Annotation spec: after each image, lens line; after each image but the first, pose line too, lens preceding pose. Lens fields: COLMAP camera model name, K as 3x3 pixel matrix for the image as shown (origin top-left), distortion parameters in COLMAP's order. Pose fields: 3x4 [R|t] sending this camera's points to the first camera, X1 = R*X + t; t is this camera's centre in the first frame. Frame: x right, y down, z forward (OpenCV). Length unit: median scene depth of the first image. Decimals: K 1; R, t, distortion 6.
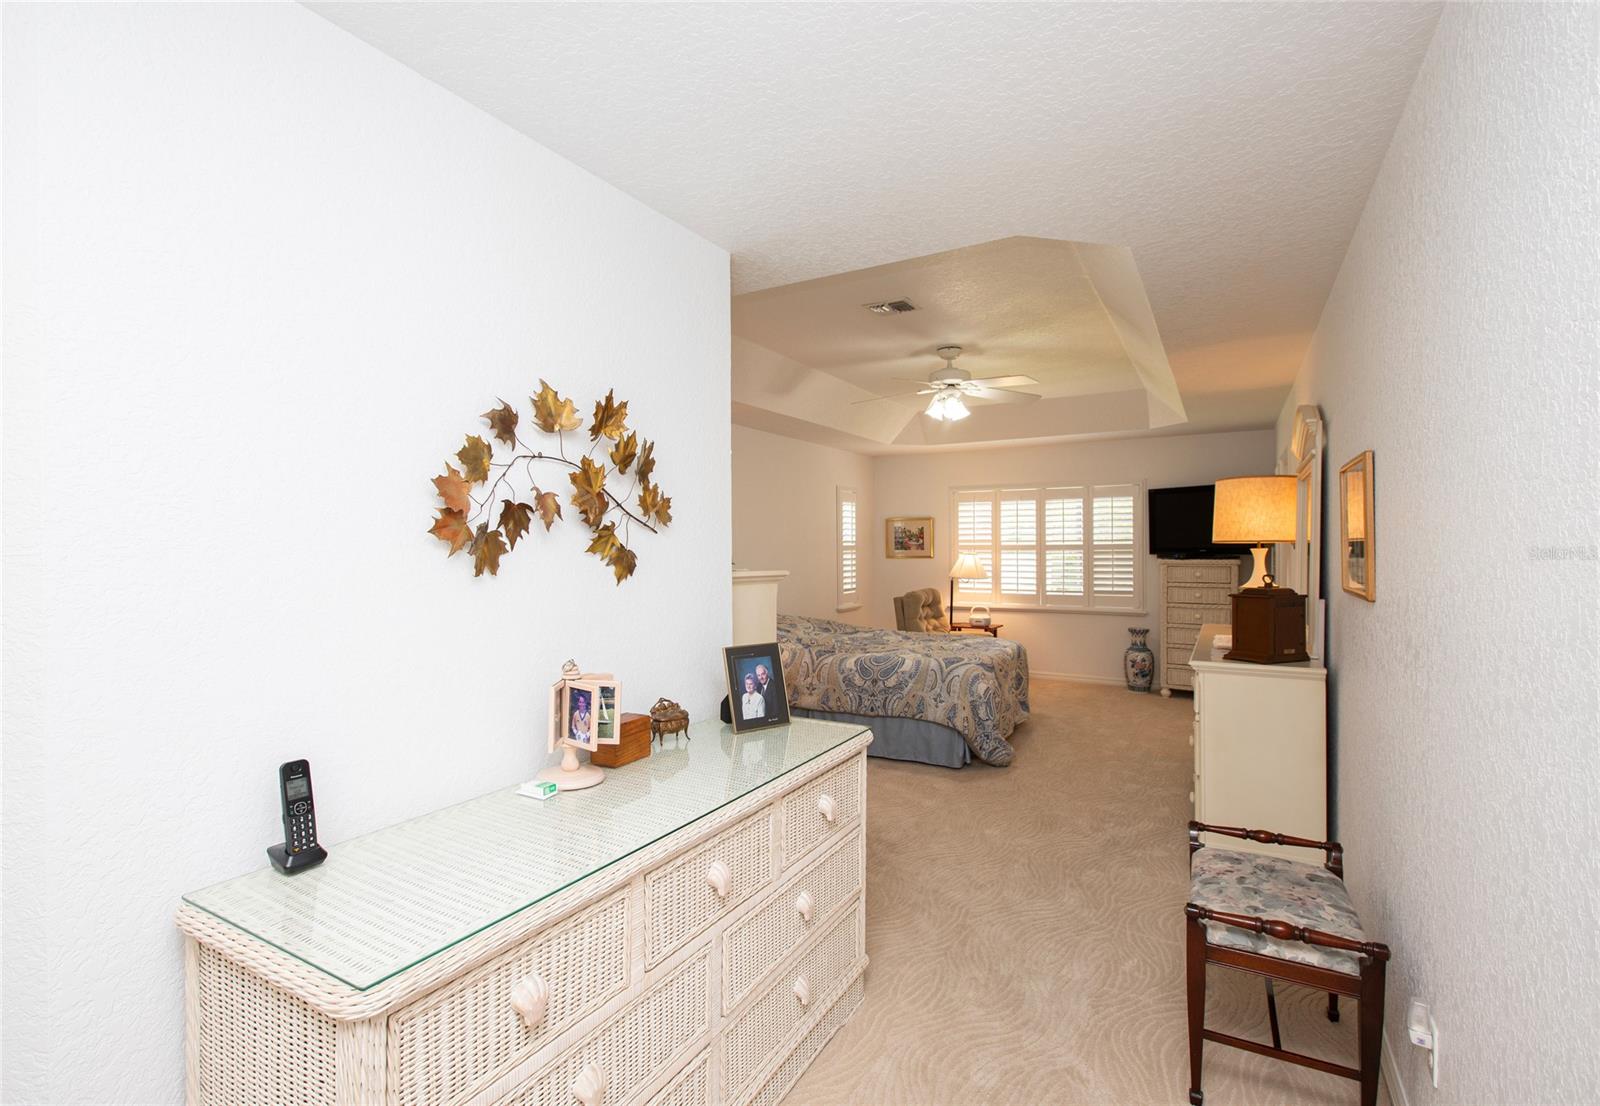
lens RADIAL K [[642.5, 0, 797.0], [0, 642.5, 548.7], [0, 0, 1]] dist [0.000290, 0.000053]
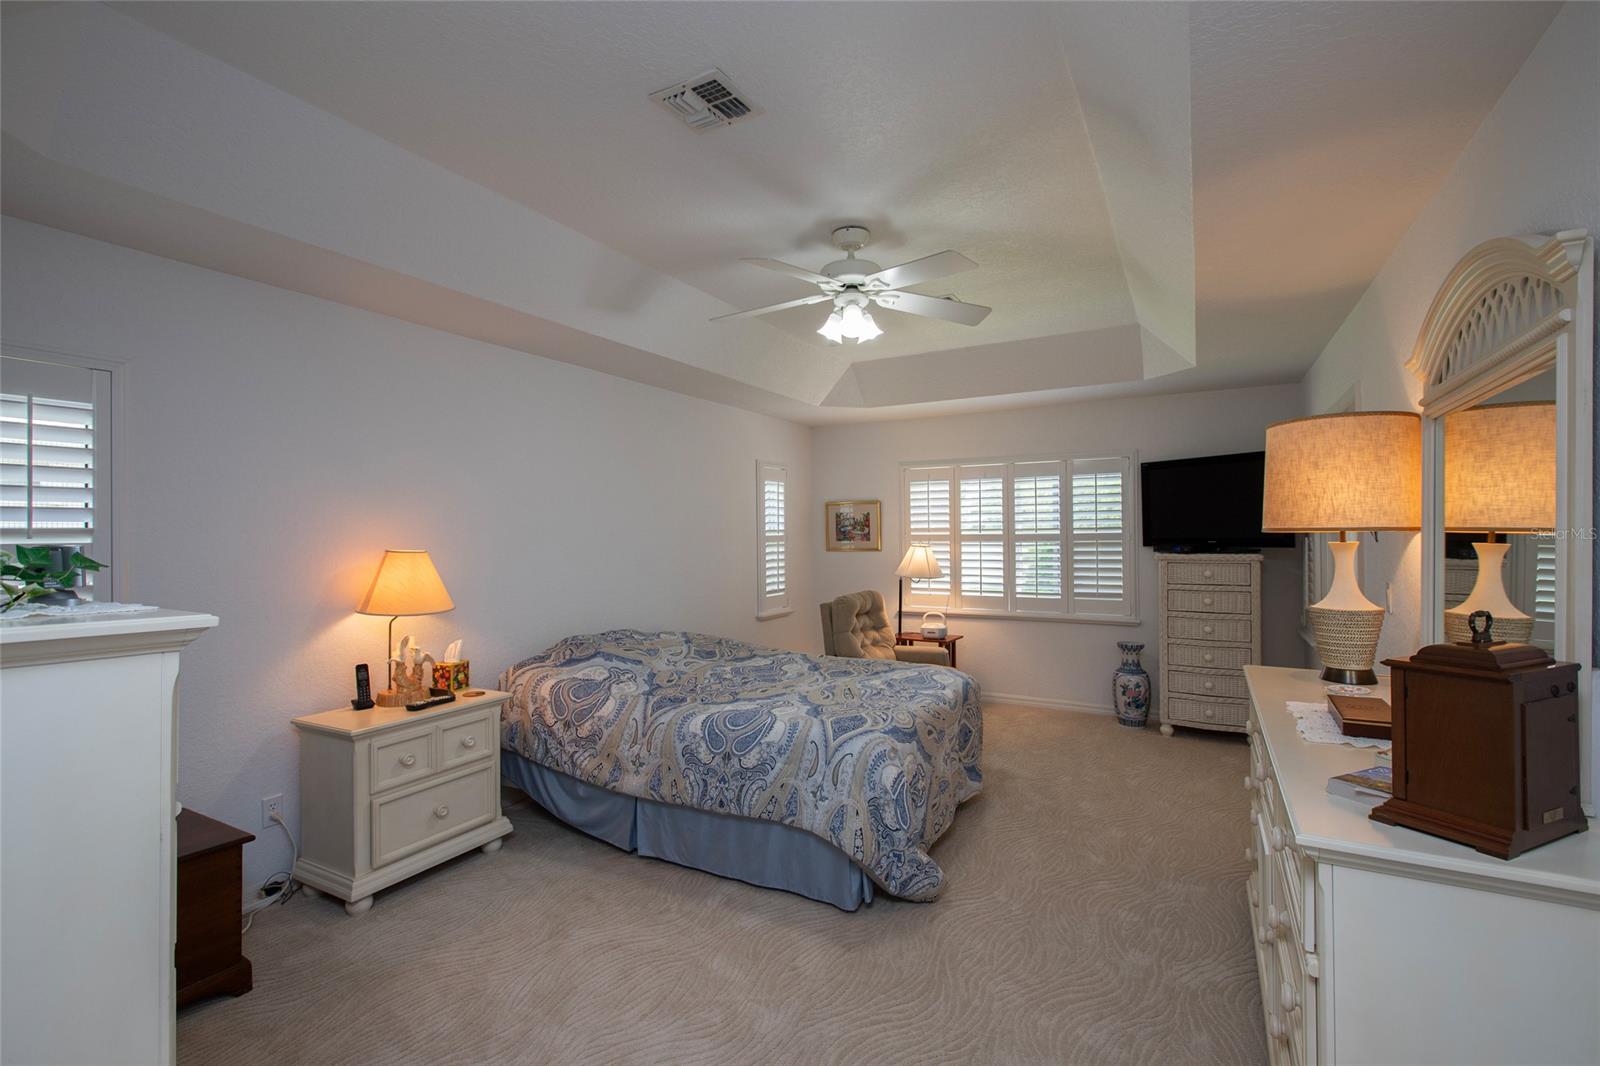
lens RADIAL K [[714.8, 0, 801.9], [0, 714.8, 528.4], [0, 0, 1]] dist [0.001123, -0.000985]
pose [[0.997771, -0.001430, 0.066715, 0.084568], [0.002395, 0.999894, -0.014385, -0.001913], [-0.066687, 0.014513, 0.997668, 0.175838]]
